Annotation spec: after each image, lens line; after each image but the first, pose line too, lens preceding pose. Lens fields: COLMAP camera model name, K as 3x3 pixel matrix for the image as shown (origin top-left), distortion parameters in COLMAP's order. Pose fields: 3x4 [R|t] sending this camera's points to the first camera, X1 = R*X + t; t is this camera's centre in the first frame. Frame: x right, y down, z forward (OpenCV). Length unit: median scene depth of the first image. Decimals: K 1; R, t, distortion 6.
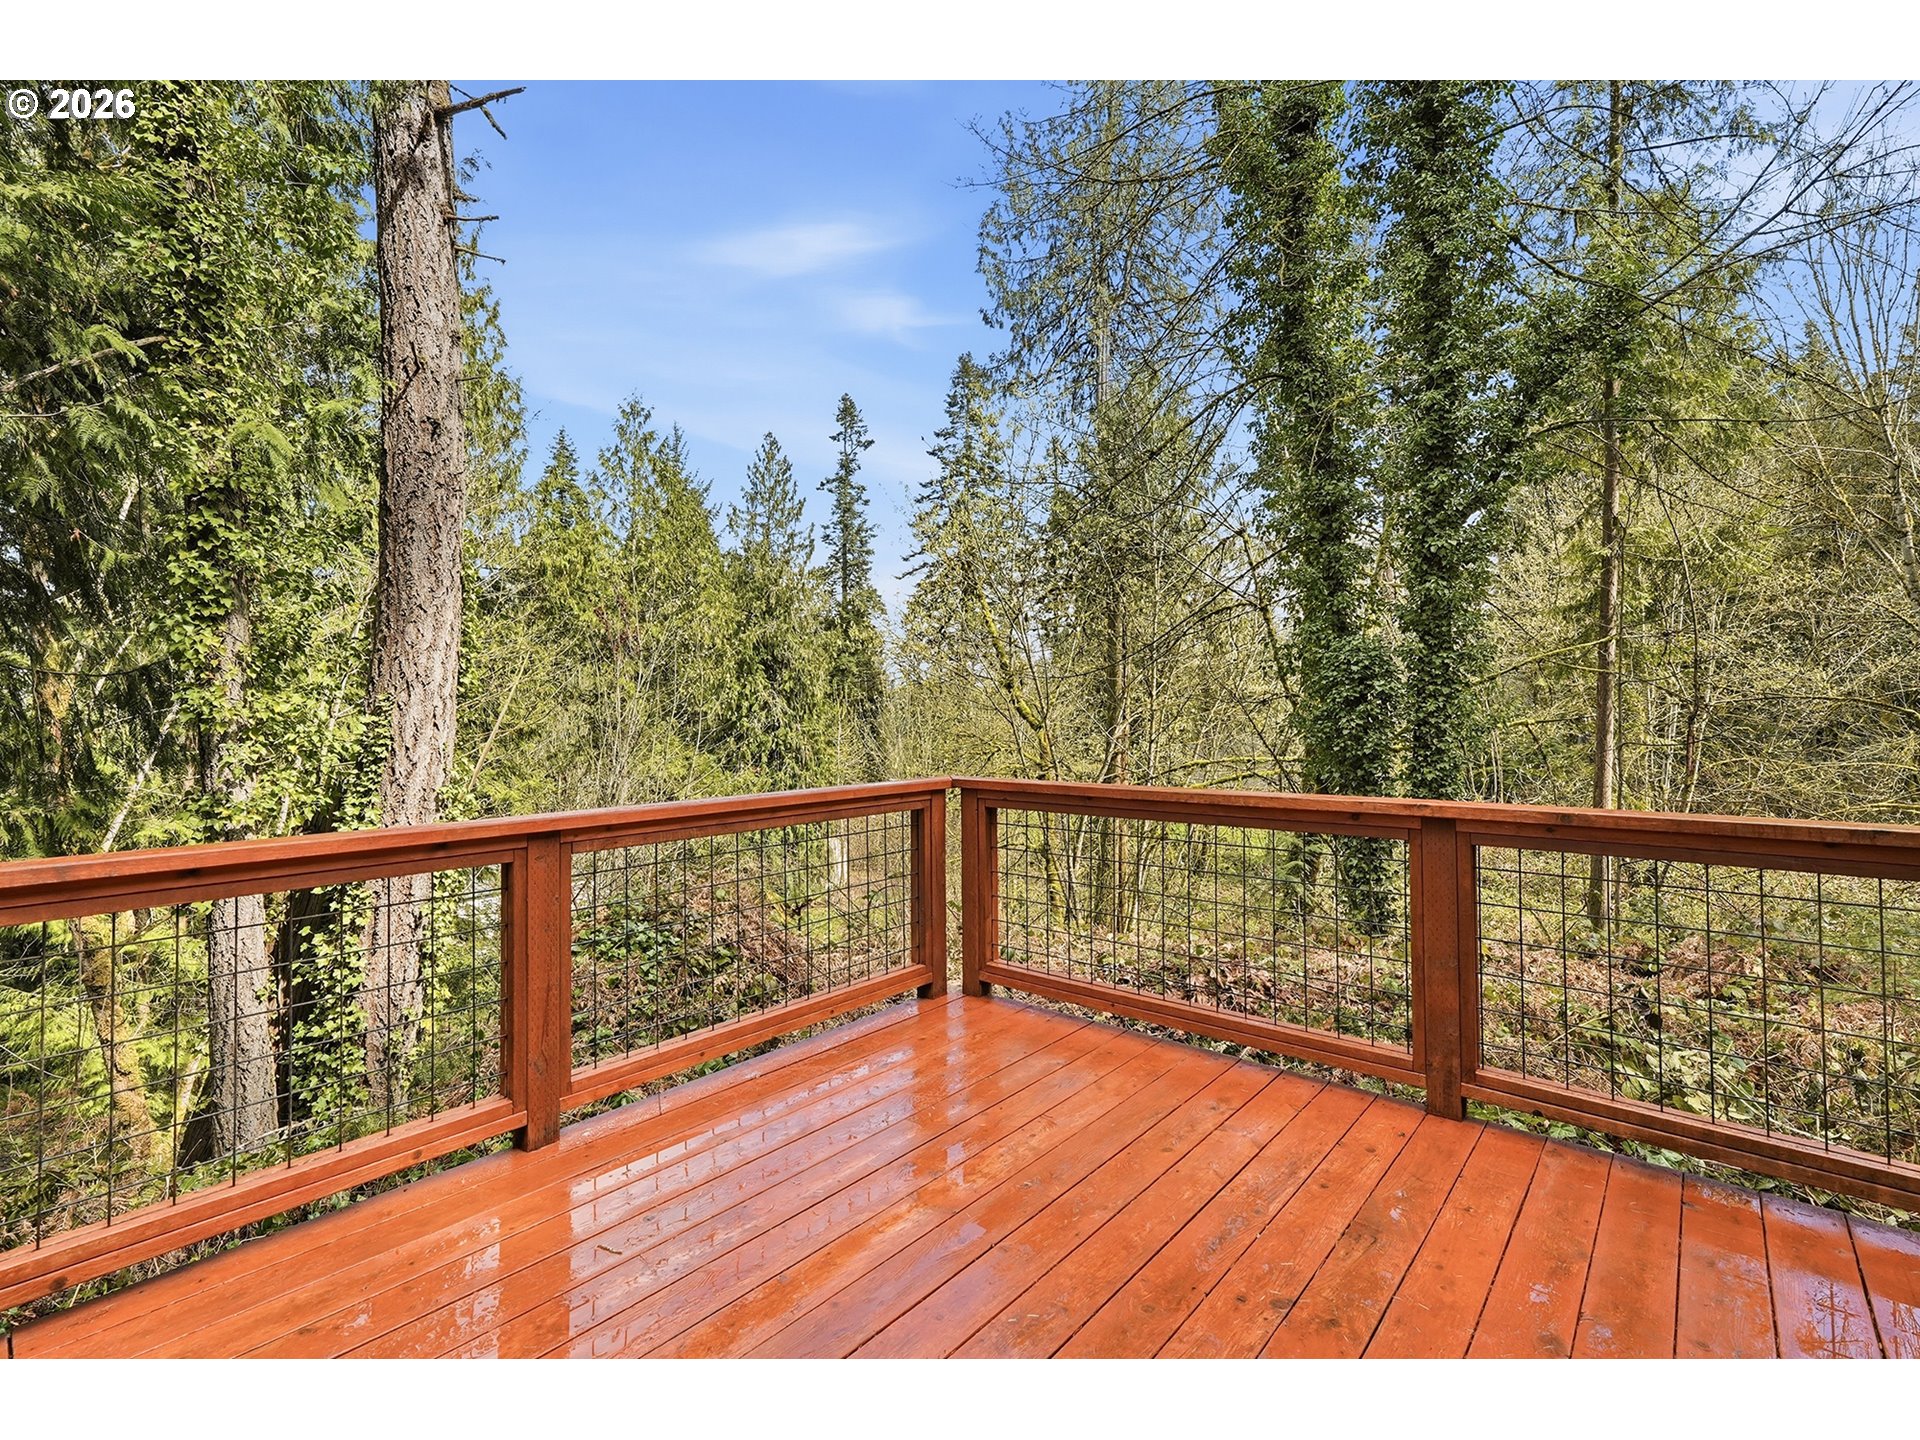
lens RADIAL K [[843.8, 0, 960.0], [0, 843.8, 720.0], [0, 0, 1]] dist [-0.009145, -0.000154]
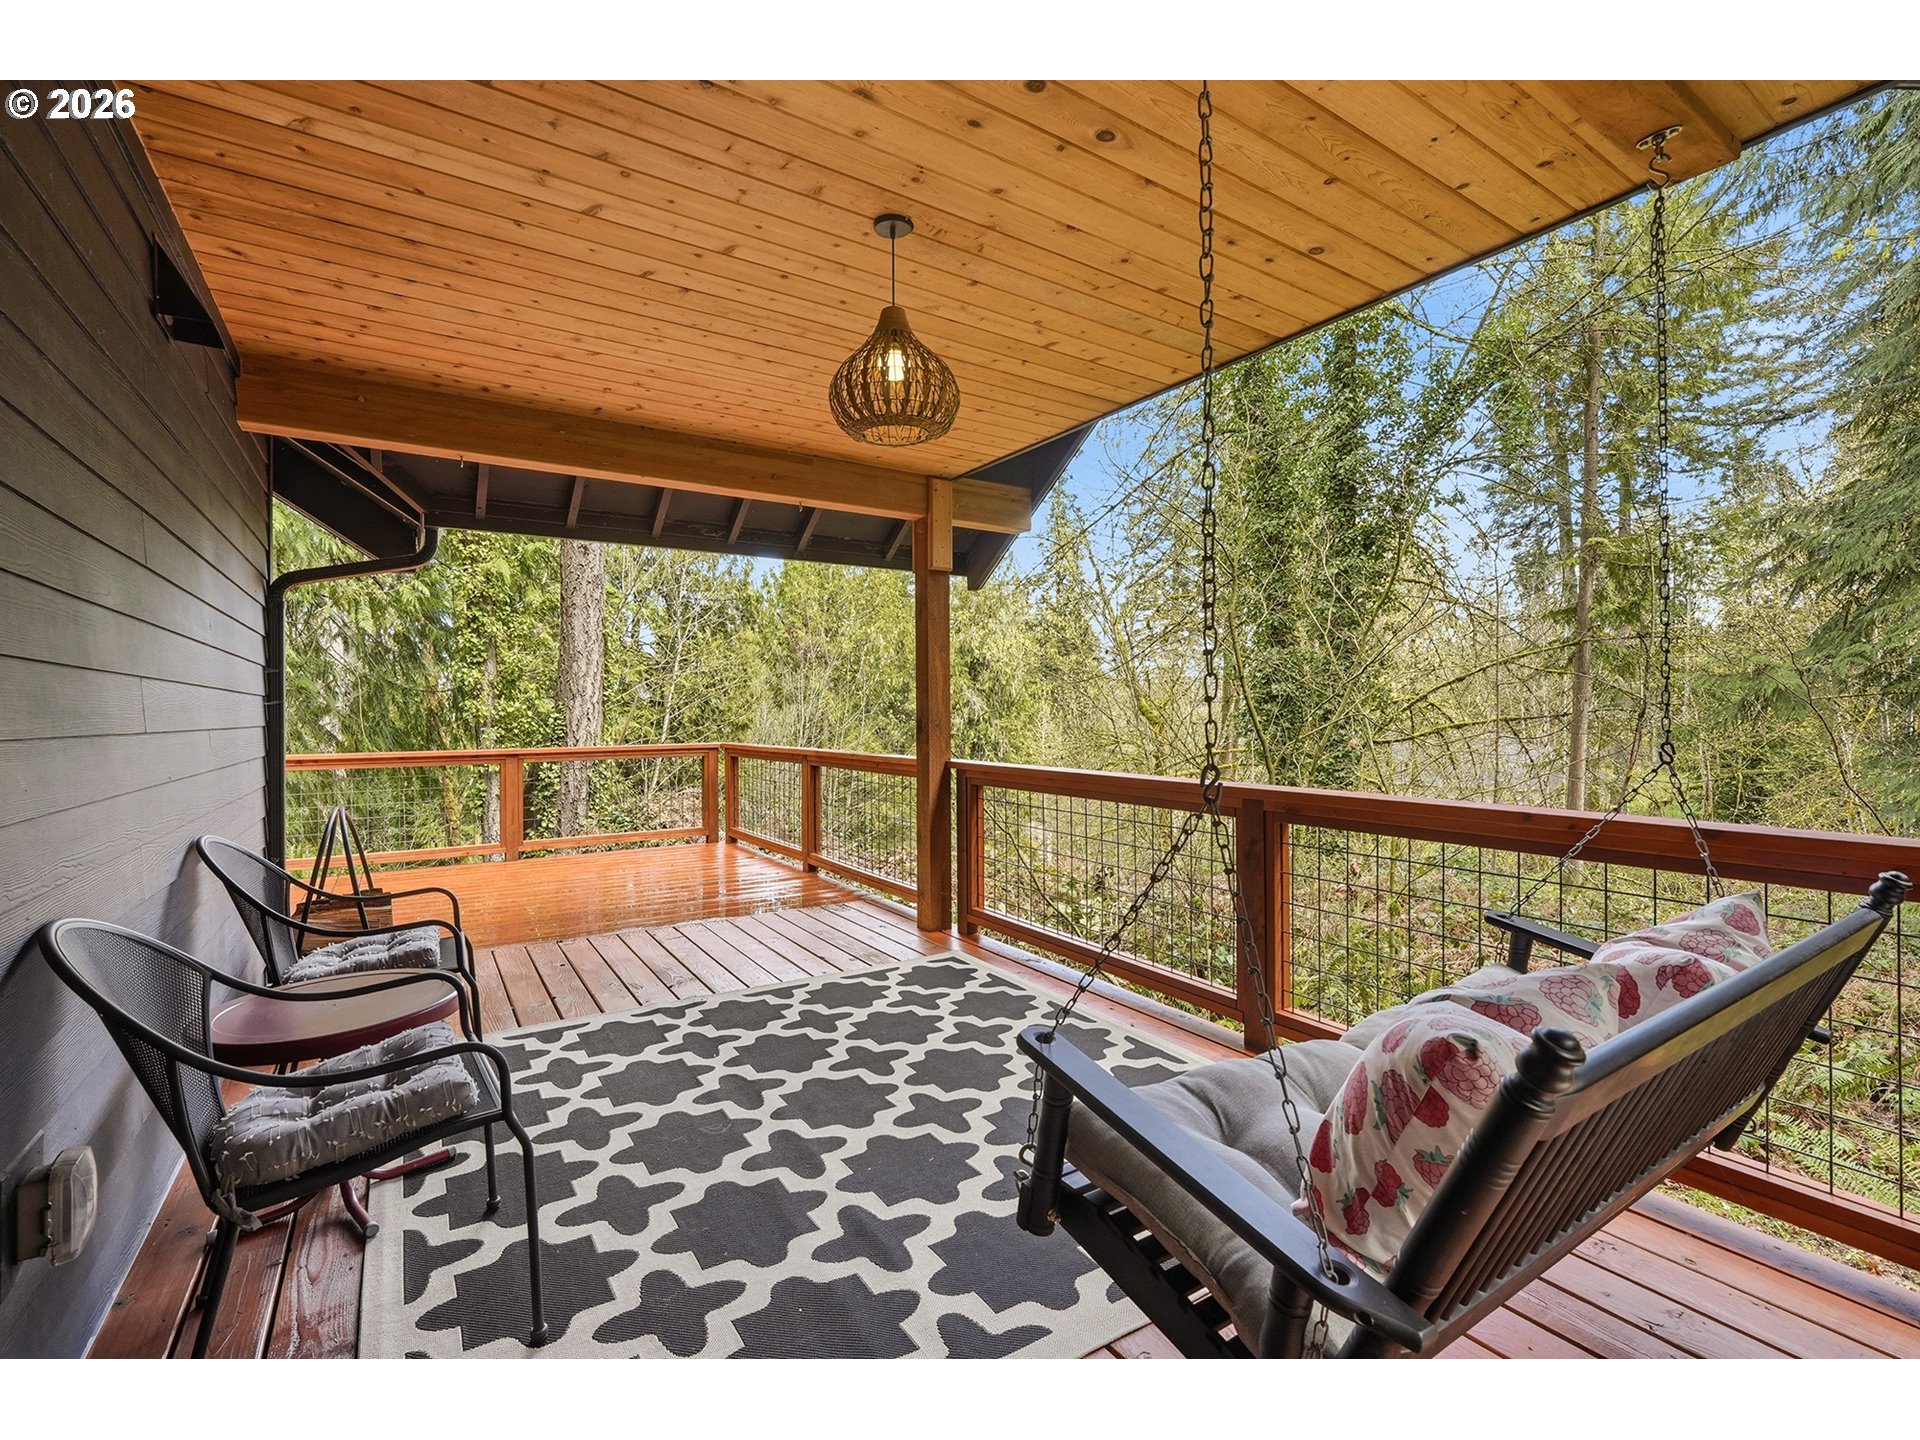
lens RADIAL K [[863.3, 0, 960.0], [0, 863.3, 720.0], [0, 0, 1]] dist [-0.001342, -0.000487]
pose [[0.946764, 0.012502, -0.321687, 0.453922], [-0.010934, 0.999918, 0.006681, -0.008495], [0.321744, -0.002808, 0.946823, -0.298308]]
